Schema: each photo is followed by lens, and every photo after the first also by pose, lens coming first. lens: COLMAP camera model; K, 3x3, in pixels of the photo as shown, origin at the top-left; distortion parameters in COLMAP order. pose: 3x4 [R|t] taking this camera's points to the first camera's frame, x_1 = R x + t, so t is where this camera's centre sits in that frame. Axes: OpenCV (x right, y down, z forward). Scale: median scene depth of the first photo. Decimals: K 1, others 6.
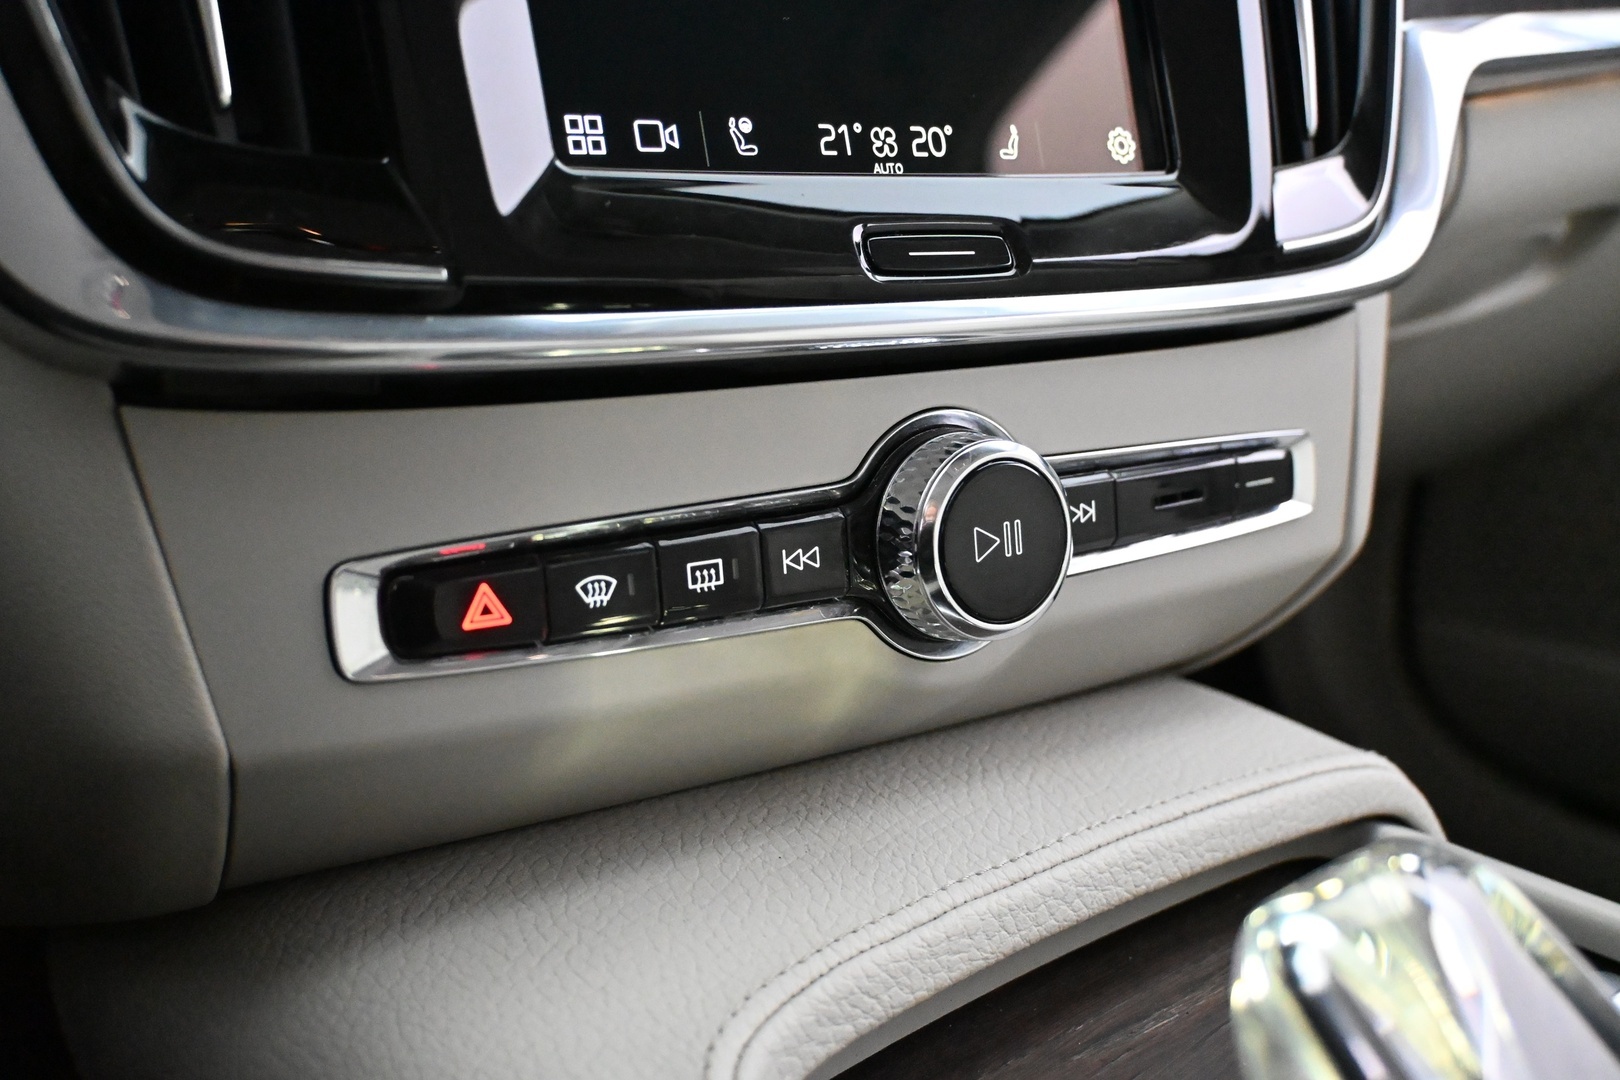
lens RADIAL K [[1536.8, 0, 815.8], [0, 1536.8, 544.8], [0, 0, 1]] dist [-0.009103, 0.000000]
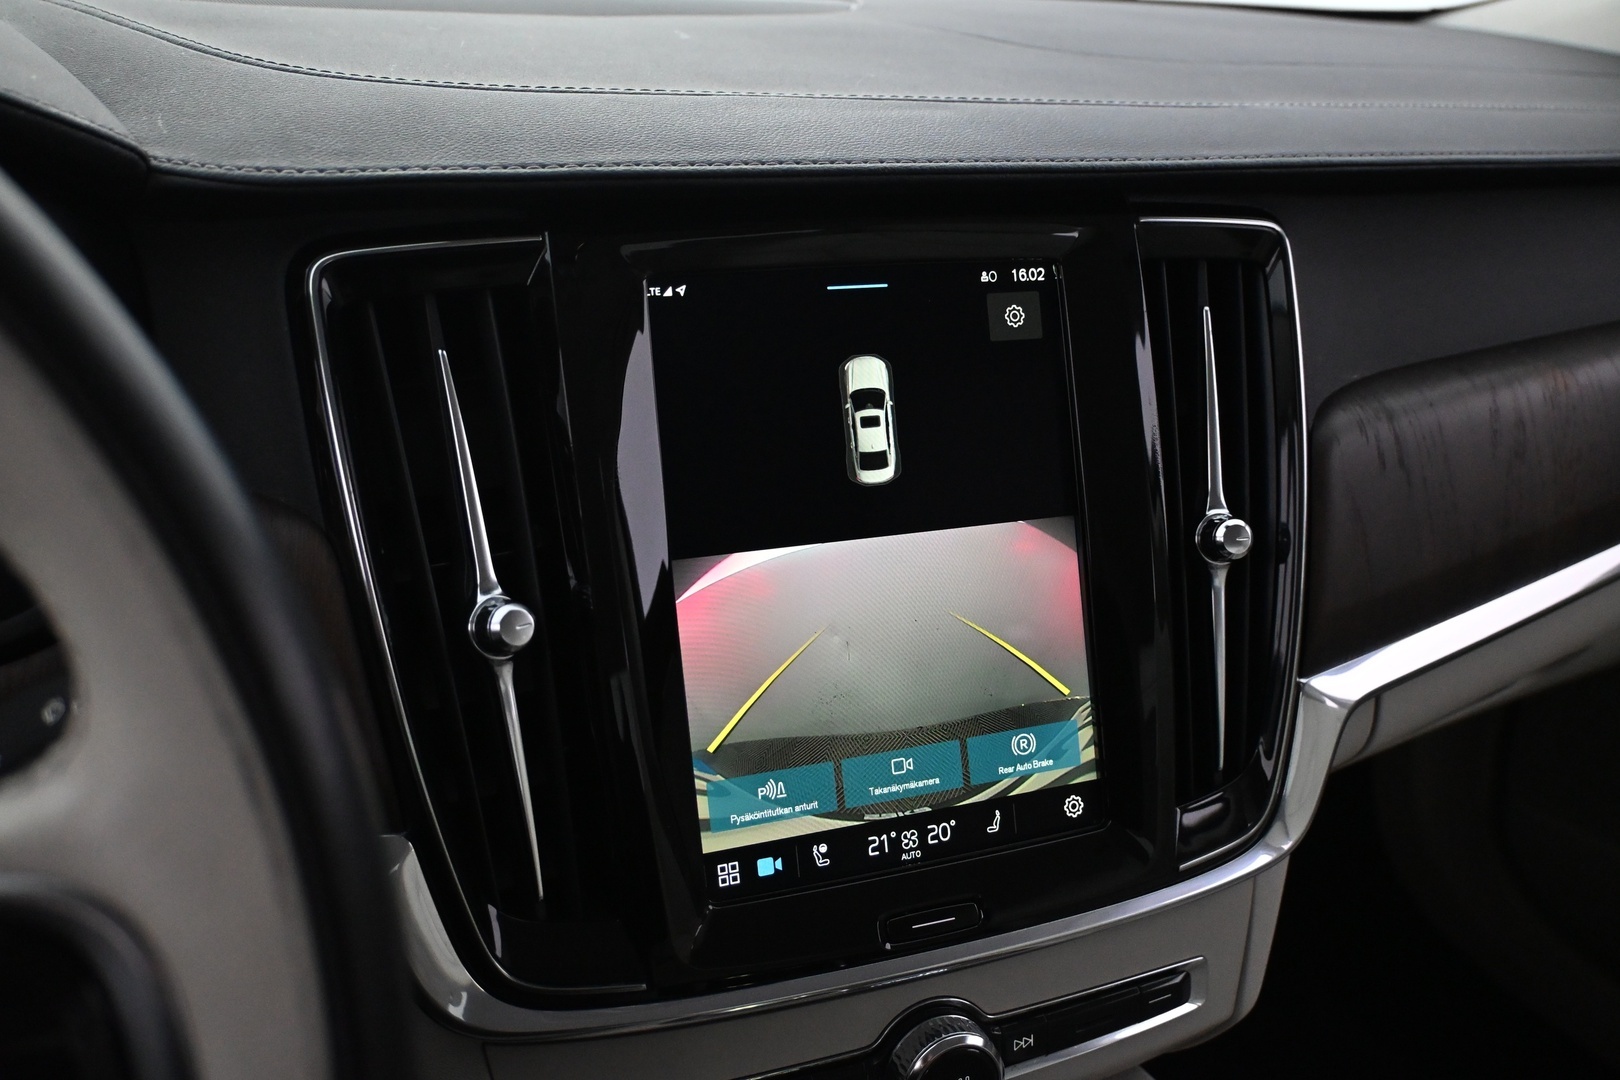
lens RADIAL K [[1536.8, 0, 813.6], [0, 1536.8, 536.2], [0, 0, 1]] dist [-0.009103, 0.000000]
pose [[0.983855, 0.069377, -0.164972, 0.200566], [-0.054782, 0.994303, 0.091432, -0.759406], [0.170375, -0.080918, 0.982051, -0.668257]]
